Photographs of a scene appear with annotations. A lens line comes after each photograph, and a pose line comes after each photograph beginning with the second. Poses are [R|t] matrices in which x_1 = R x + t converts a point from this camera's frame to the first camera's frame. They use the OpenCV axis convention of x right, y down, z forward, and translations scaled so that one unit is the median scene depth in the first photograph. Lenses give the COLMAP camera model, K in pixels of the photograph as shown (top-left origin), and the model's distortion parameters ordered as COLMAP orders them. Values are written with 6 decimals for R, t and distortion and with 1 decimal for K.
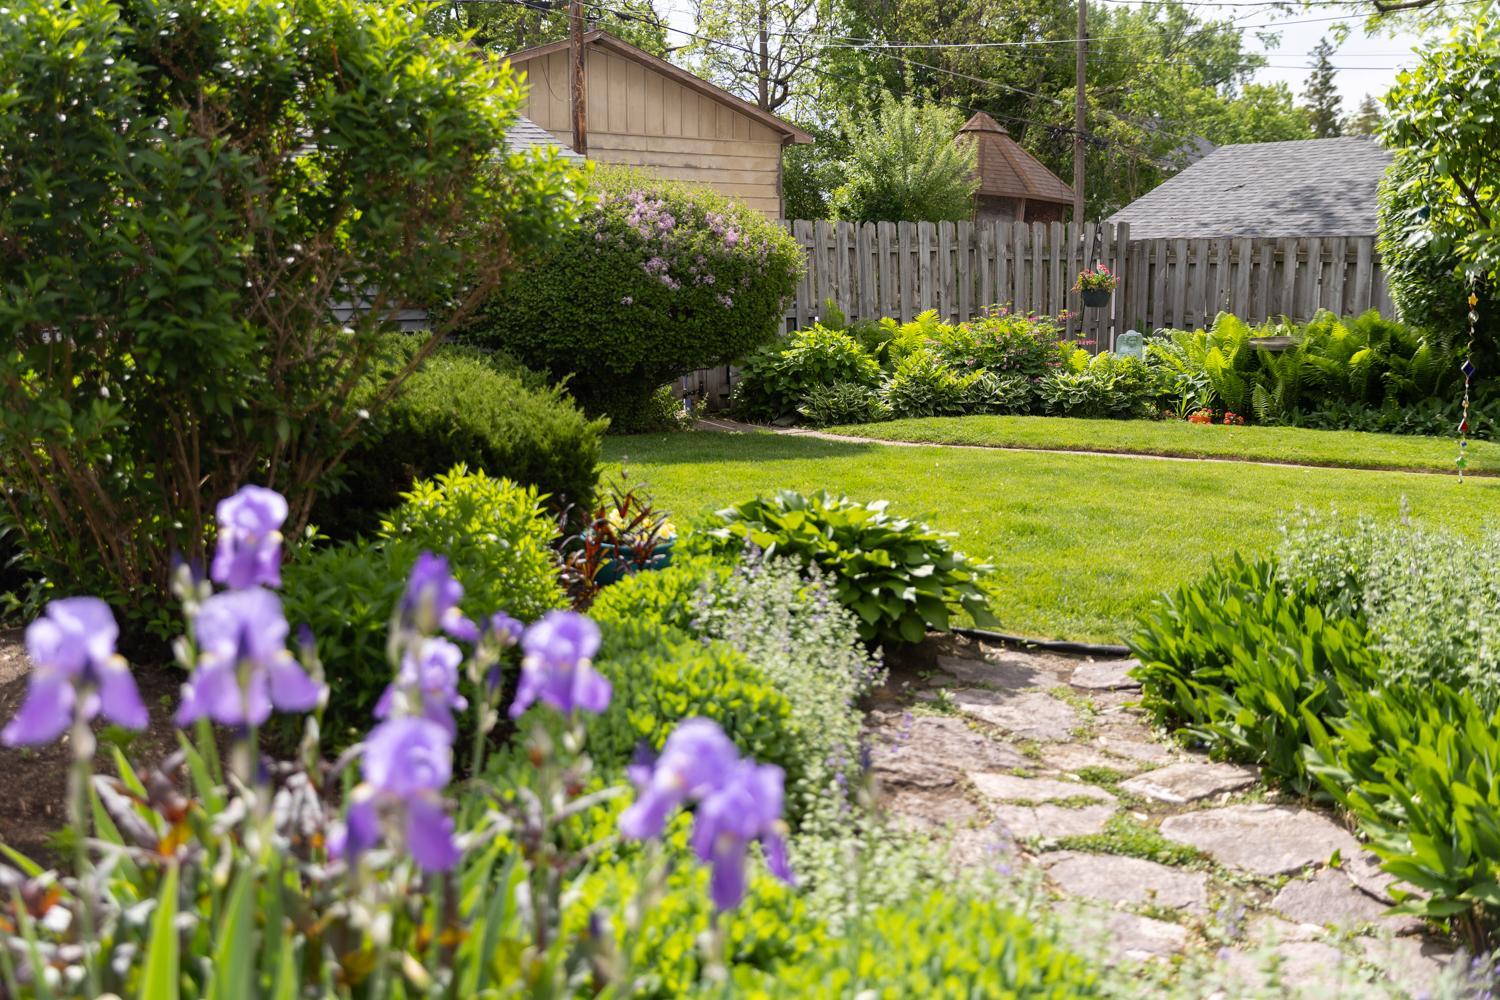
lens RADIAL K [[1430.2, 0, 745.6], [0, 1430.2, 456.0], [0, 0, 1]] dist [0.015435, 0.000673]
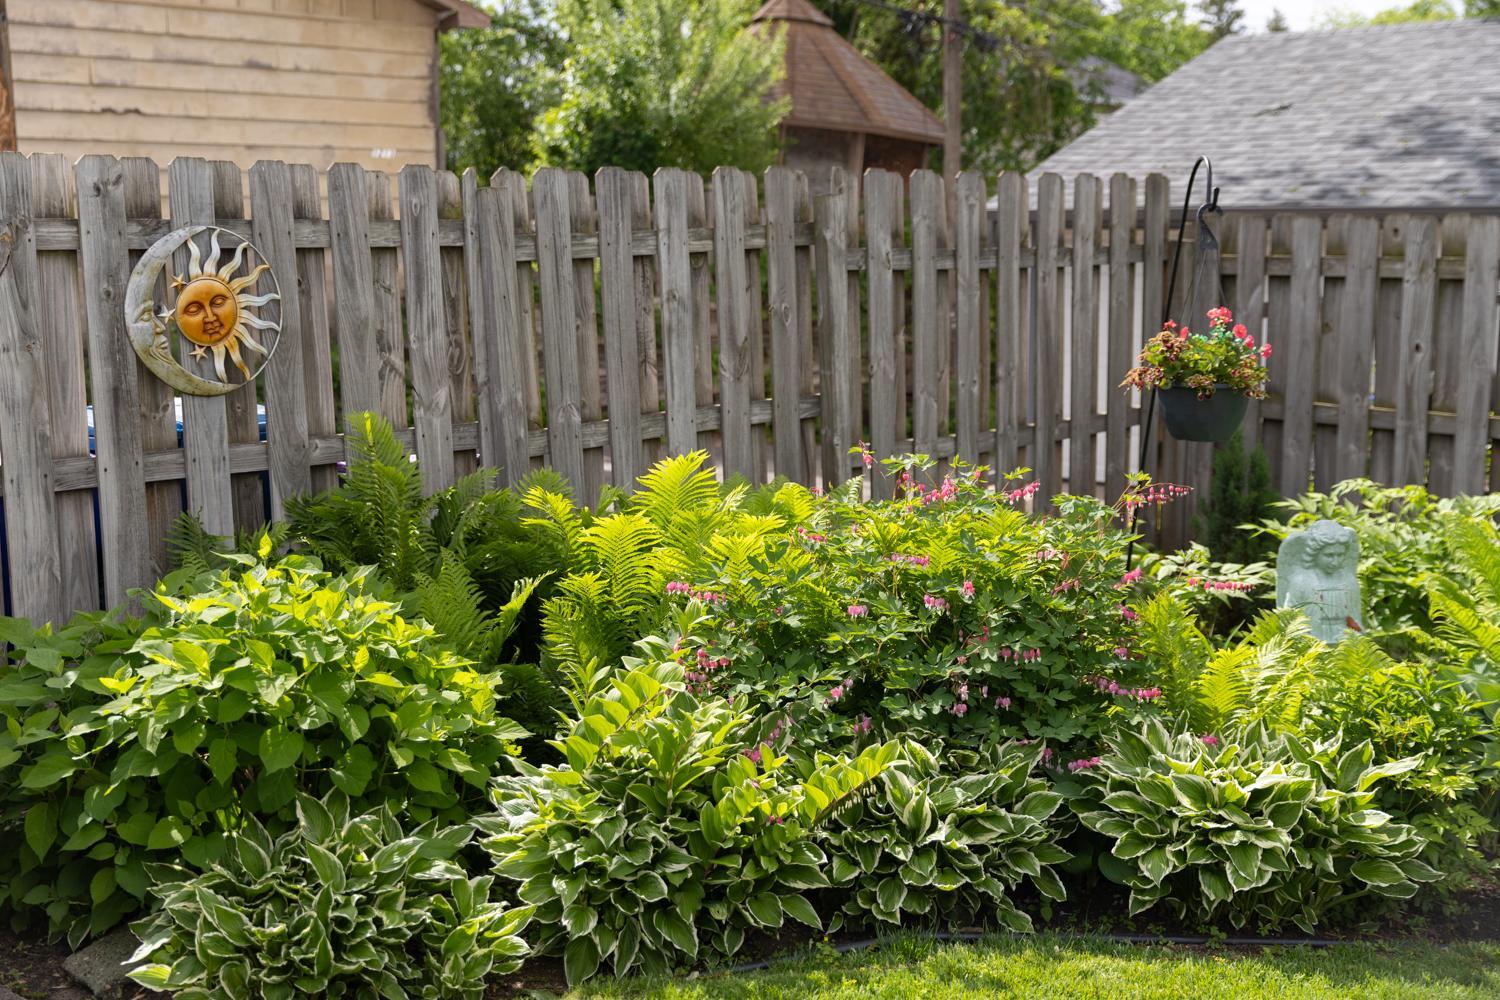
lens RADIAL K [[1785.2, 0, 753.4], [0, 1785.2, 498.5], [0, 0, 1]] dist [0.003264, -0.017400]
pose [[0.989051, -0.022256, 0.145887, 0.092317], [0.019487, 0.999602, 0.020379, -0.106794], [-0.146283, -0.017313, 0.989091, 0.656500]]
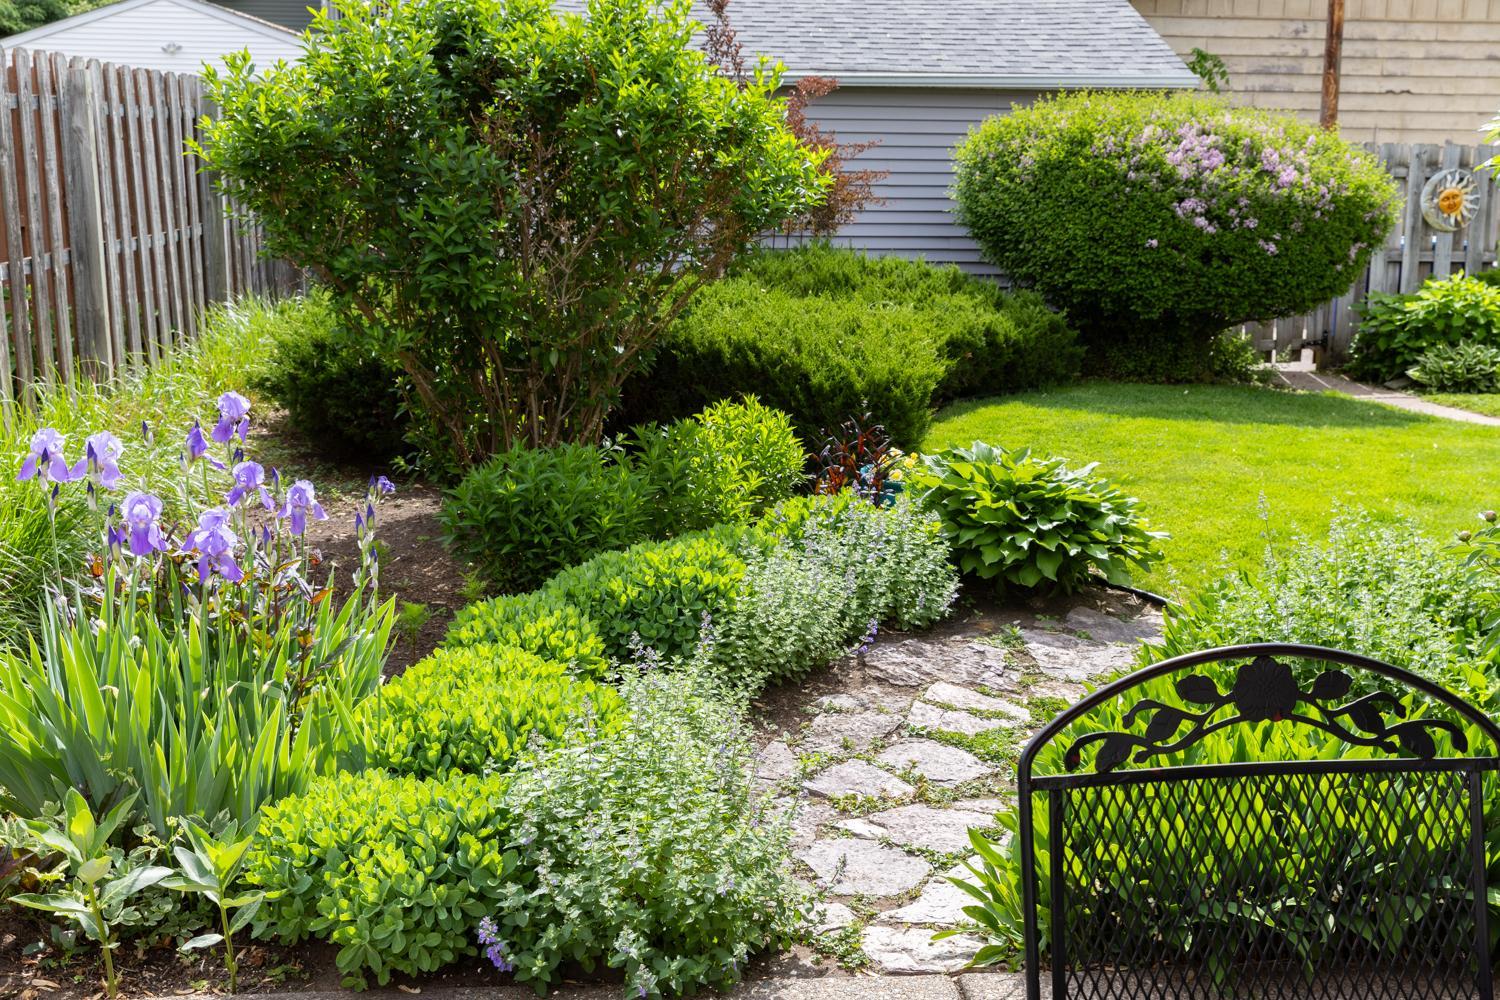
lens RADIAL K [[1675.2, 0, 753.0], [0, 1675.2, 500.7], [0, 0, 1]] dist [0.017122, 0.032602]
pose [[0.867205, 0.116034, -0.484244, 0.185616], [-0.082771, 0.992532, 0.089600, -0.012349], [0.491025, -0.037621, 0.870333, -0.083394]]
